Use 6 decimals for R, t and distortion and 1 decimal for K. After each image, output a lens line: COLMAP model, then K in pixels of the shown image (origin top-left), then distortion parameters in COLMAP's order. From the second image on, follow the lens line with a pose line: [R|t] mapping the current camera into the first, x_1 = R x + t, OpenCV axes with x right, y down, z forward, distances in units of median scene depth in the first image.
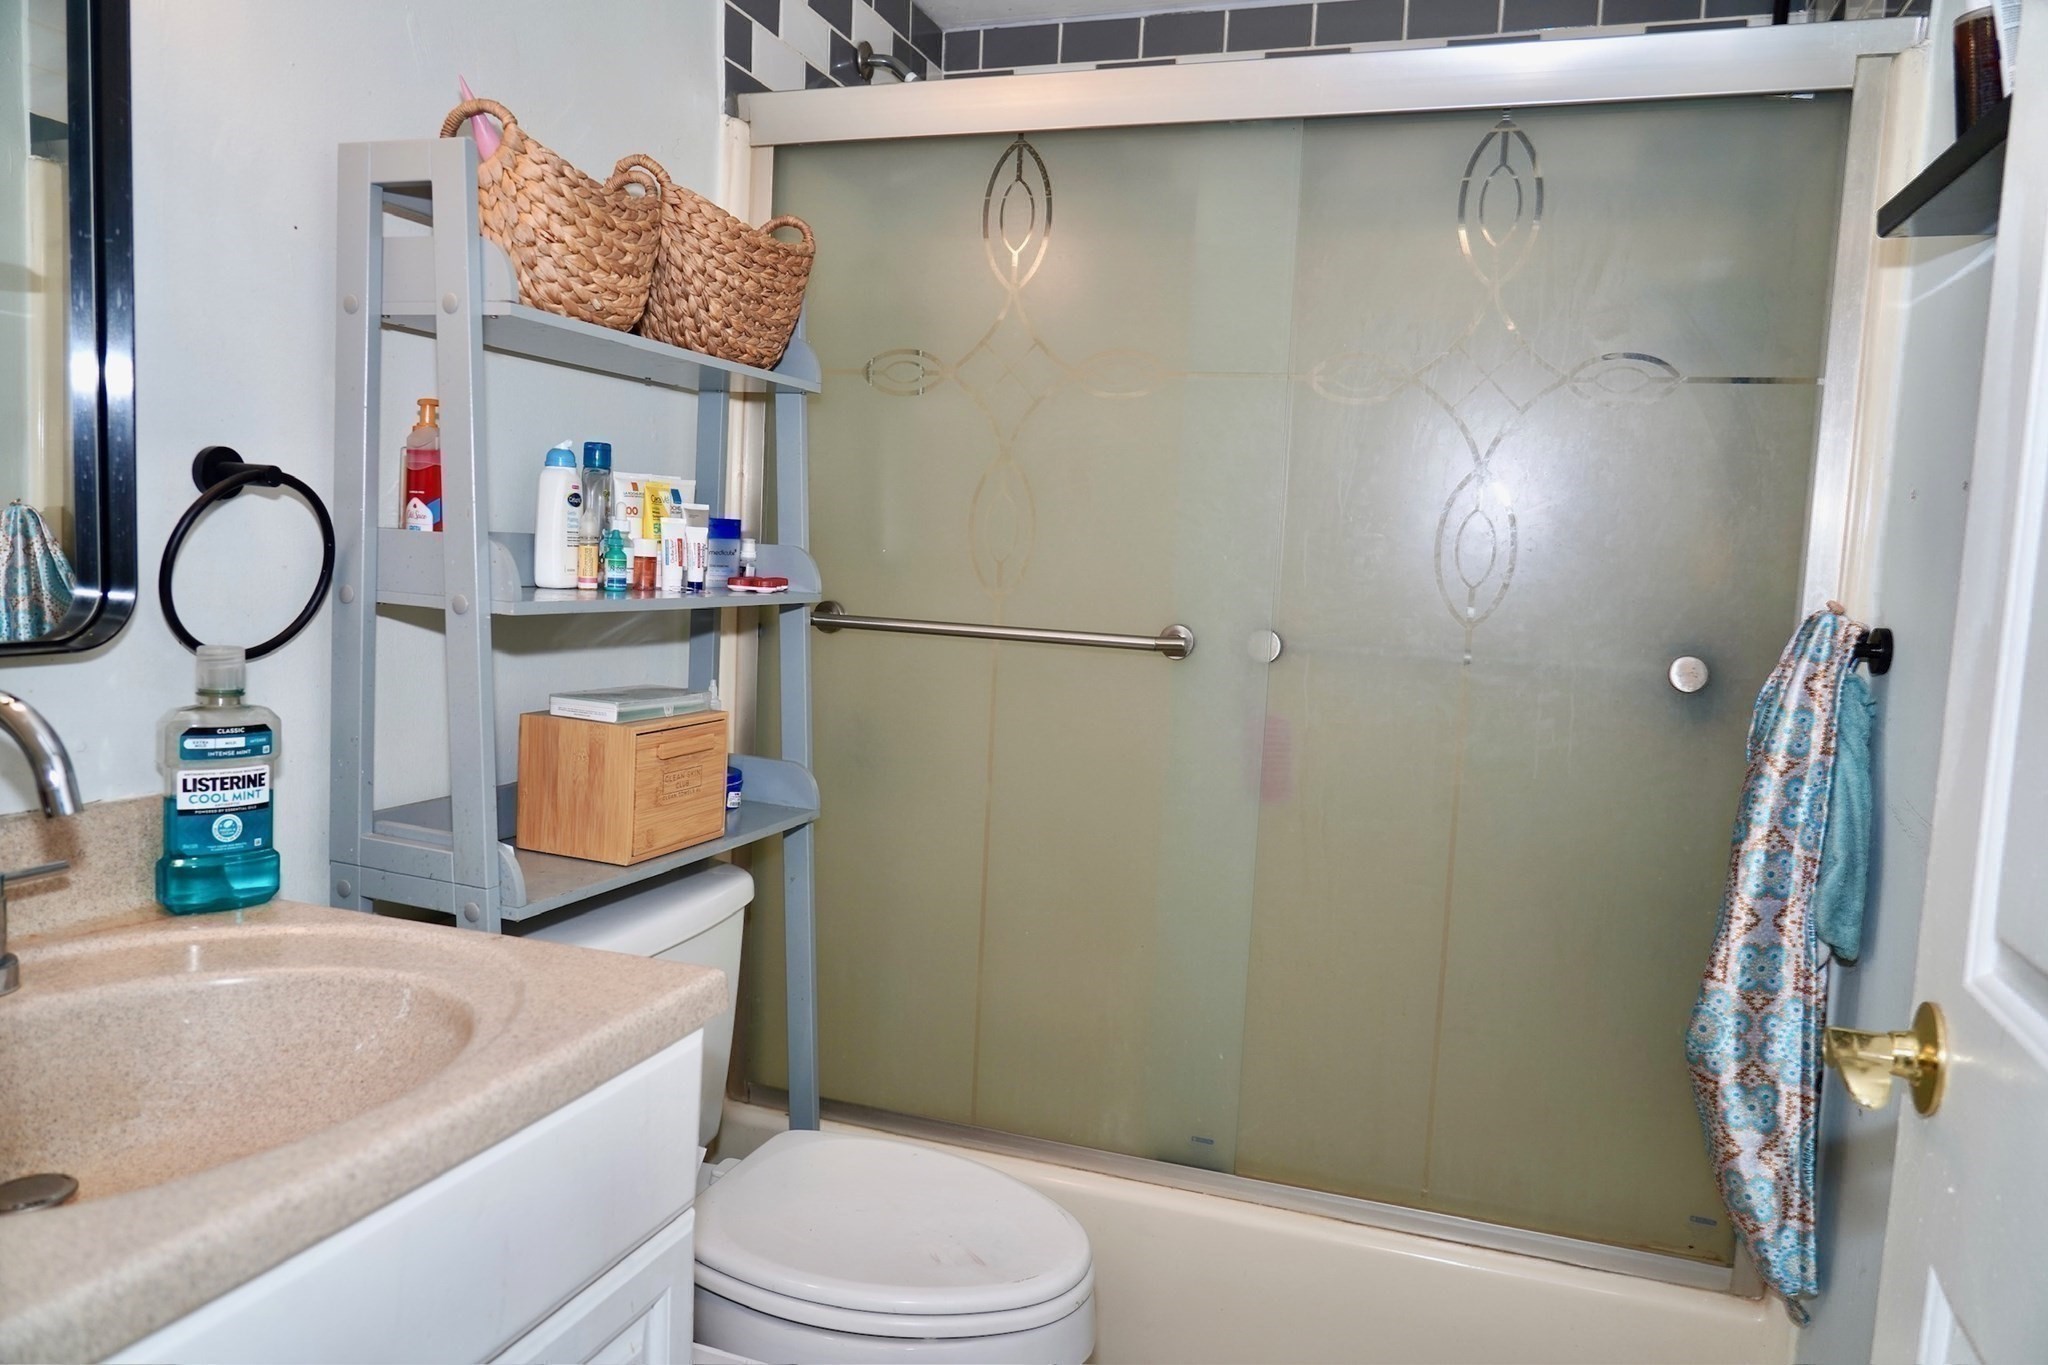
lens RADIAL K [[1389.5, 0, 1024.0], [0, 1389.5, 682.5], [0, 0, 1]] dist [-0.008834, -0.002791]
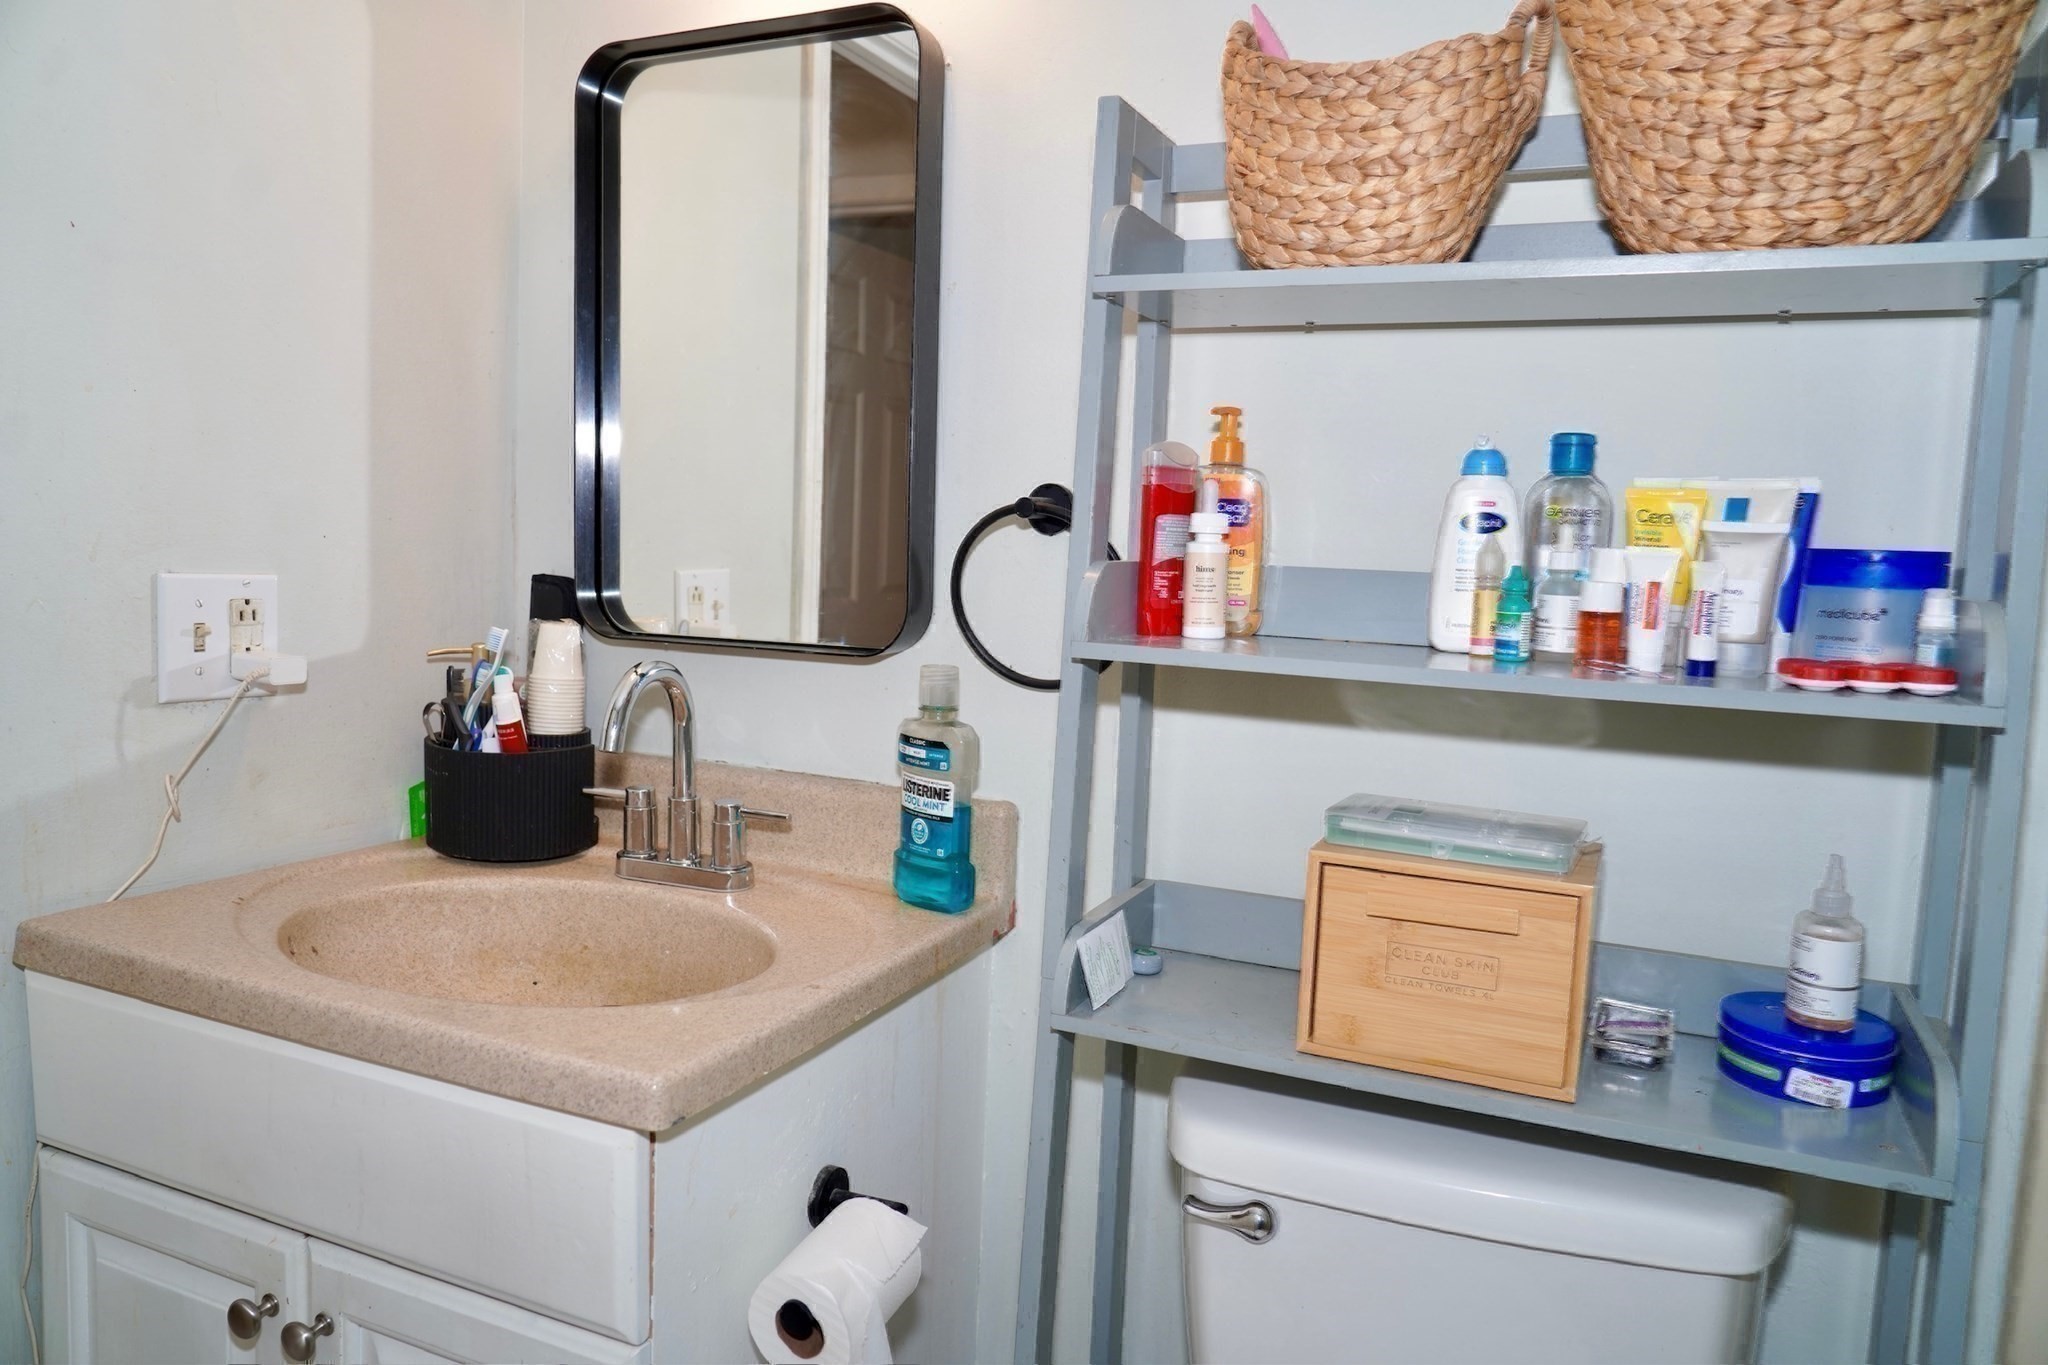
lens RADIAL K [[1440.1, 0, 978.5], [0, 1440.1, 616.1], [0, 0, 1]] dist [-0.003329, -0.002741]
pose [[-0.130531, -0.000272, -0.991444, 0.534159], [-0.138343, 0.990222, 0.017943, -0.087773], [0.981745, 0.139502, -0.129292, 1.143590]]
